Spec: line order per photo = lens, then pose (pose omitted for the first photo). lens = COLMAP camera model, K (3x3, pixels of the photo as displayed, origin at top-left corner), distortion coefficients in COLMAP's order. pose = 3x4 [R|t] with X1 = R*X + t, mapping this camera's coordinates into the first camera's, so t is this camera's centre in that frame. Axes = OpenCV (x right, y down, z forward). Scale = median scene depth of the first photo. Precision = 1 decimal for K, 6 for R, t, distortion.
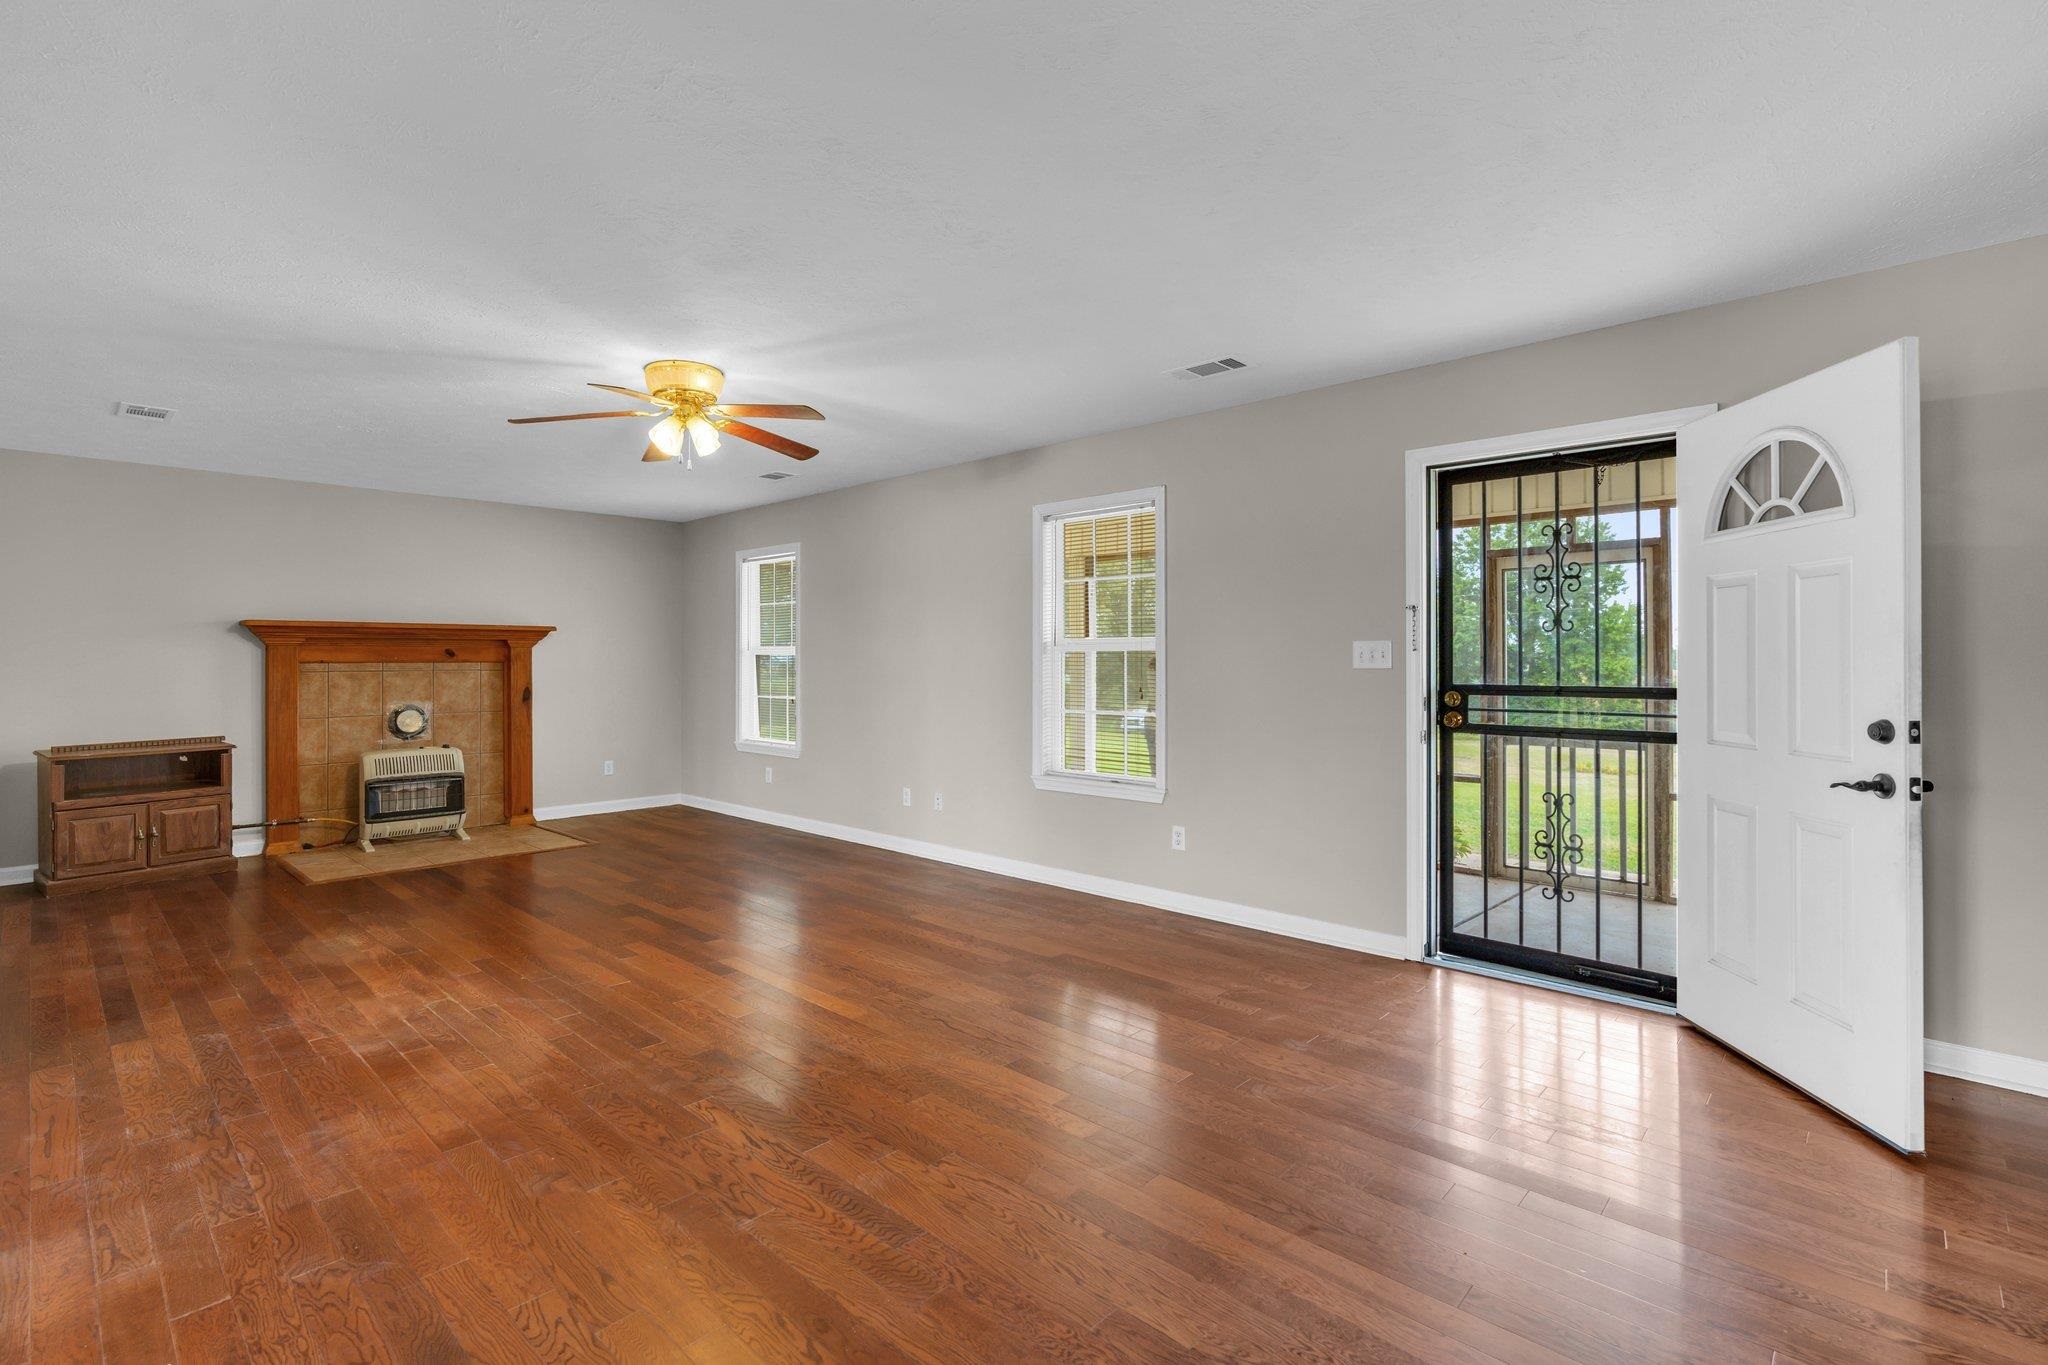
lens RADIAL K [[948.3, 0, 1019.8], [0, 948.3, 659.1], [0, 0, 1]] dist [-0.002122, 0.000236]
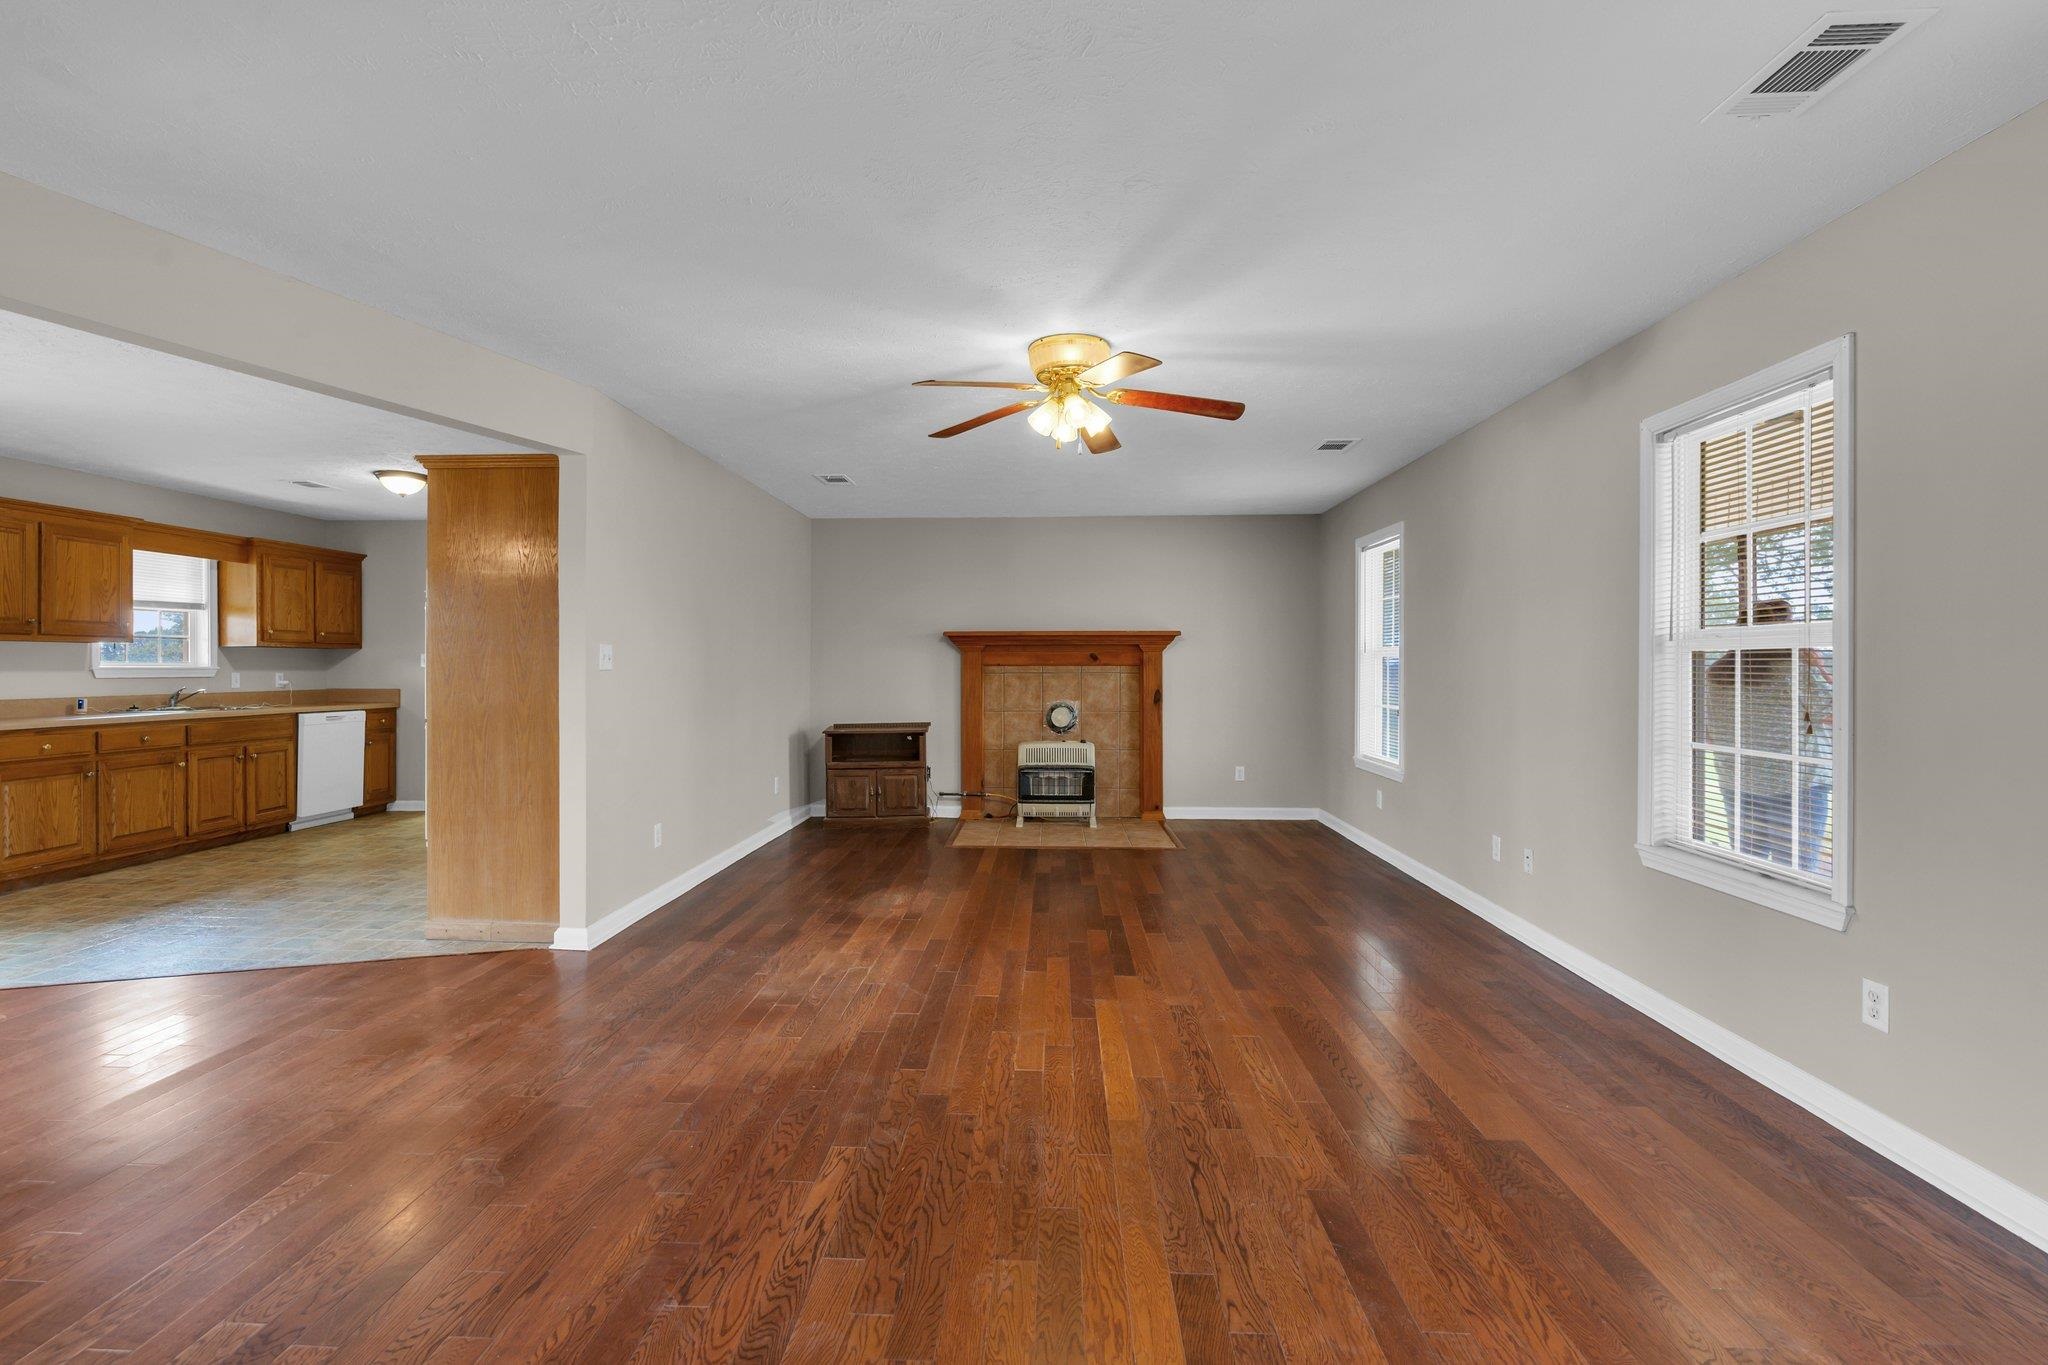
lens RADIAL K [[946.7, 0, 1000.2], [0, 946.7, 668.7], [0, 0, 1]] dist [-0.000185, 0.000178]
pose [[0.645249, 0.004308, -0.763960, 0.226508], [-0.000812, 0.999987, 0.004954, 0.002074], [0.763972, -0.002577, 0.645245, 0.268145]]
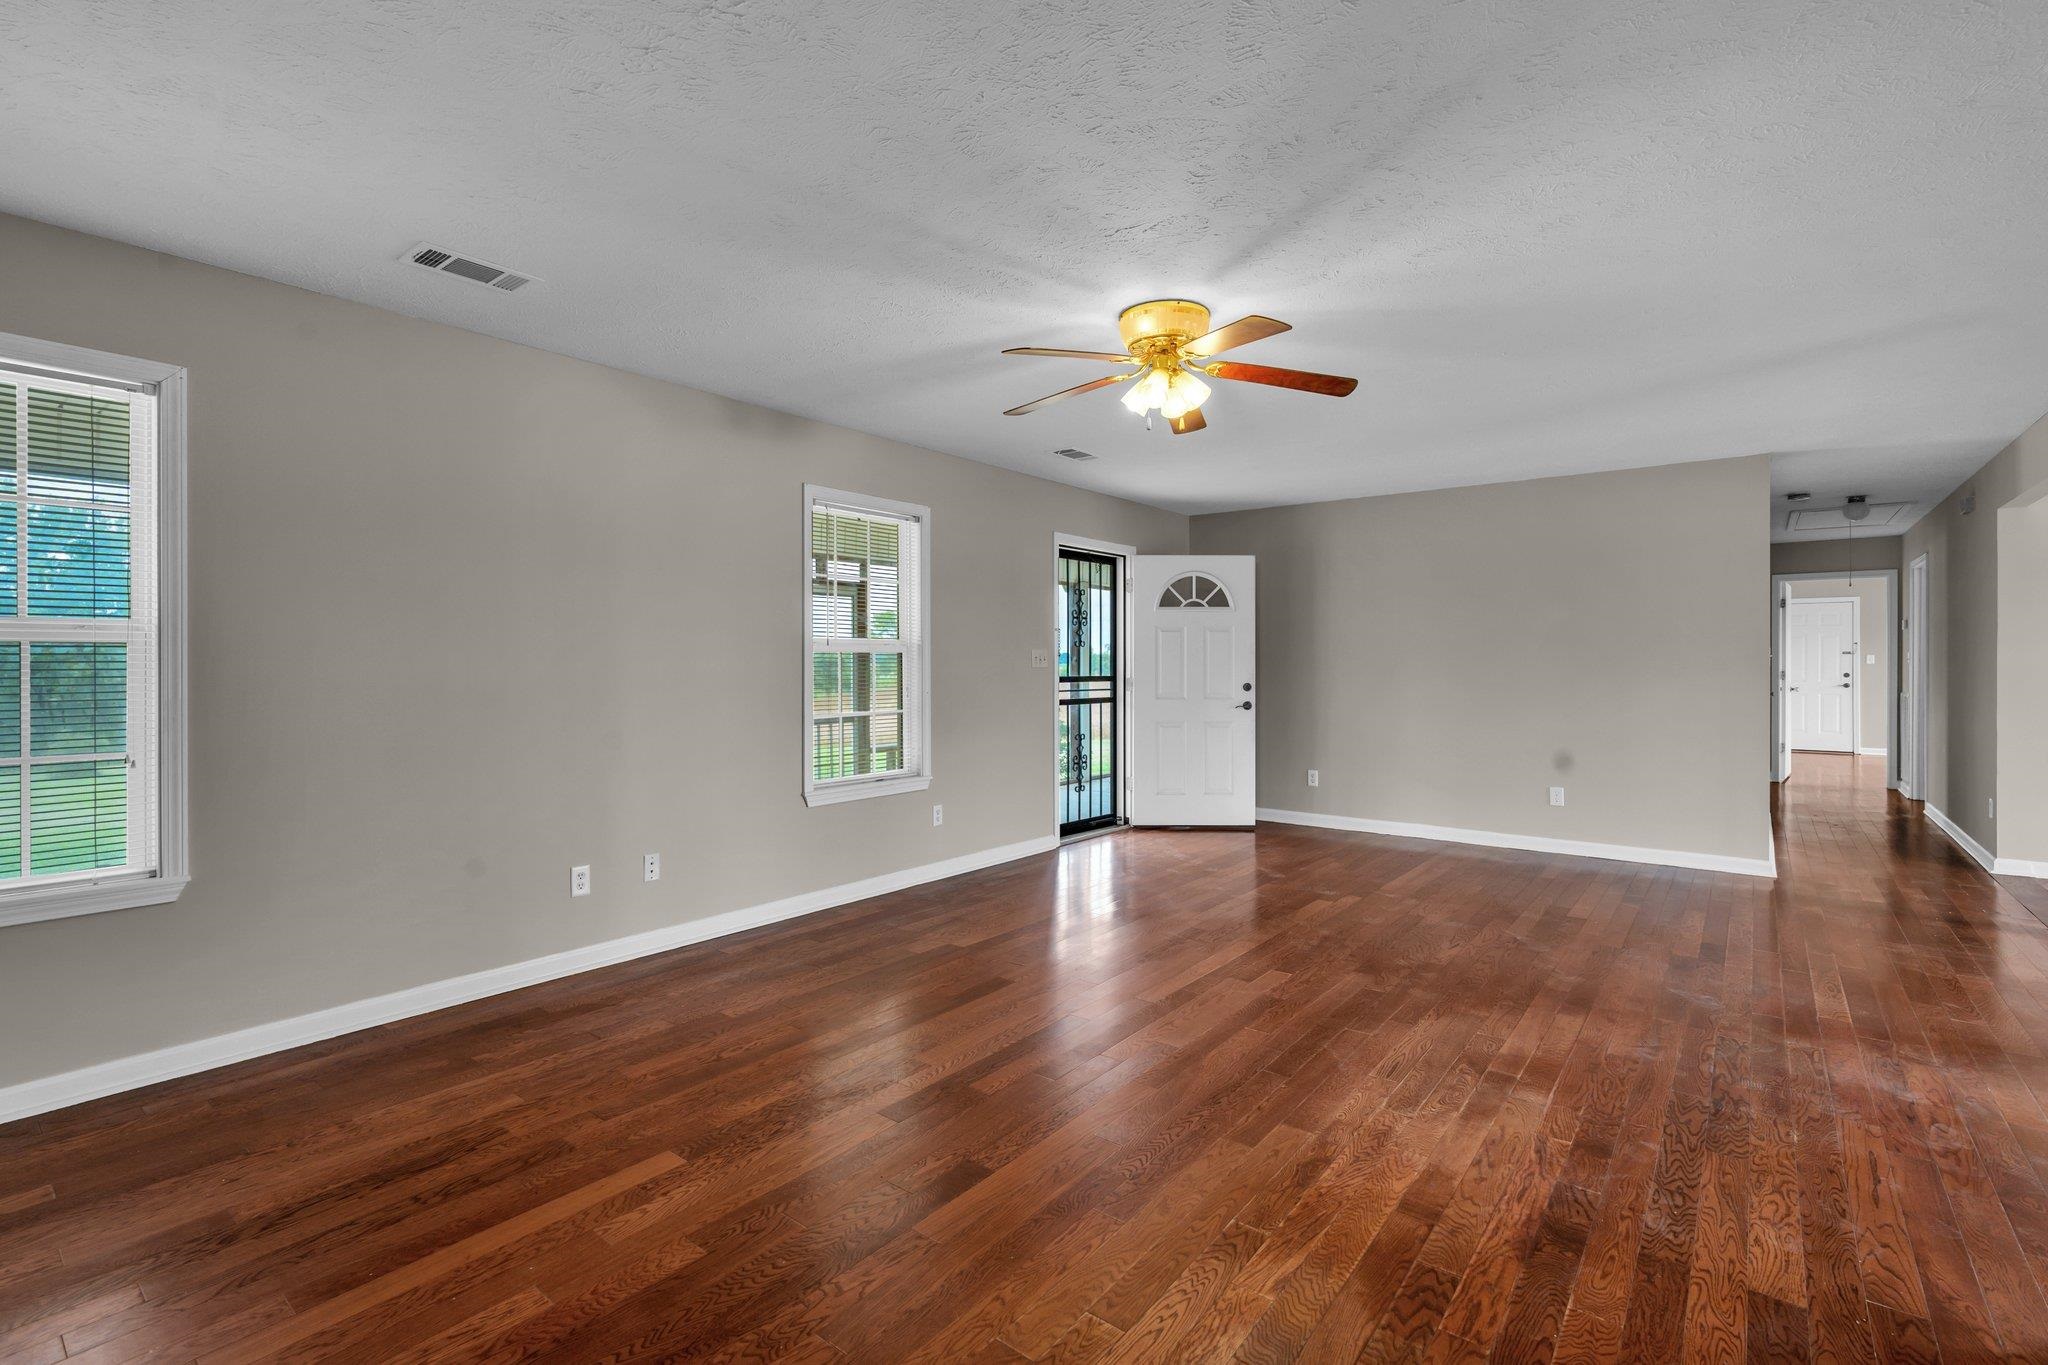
lens RADIAL K [[937.0, 0, 1015.6], [0, 937.0, 665.5], [0, 0, 1]] dist [-0.002797, 0.000083]
pose [[-0.091932, -0.000375, 0.995765, -0.874282], [-0.001754, 0.999998, 0.000214, 0.004921], [-0.995764, -0.001727, -0.091932, 0.903750]]
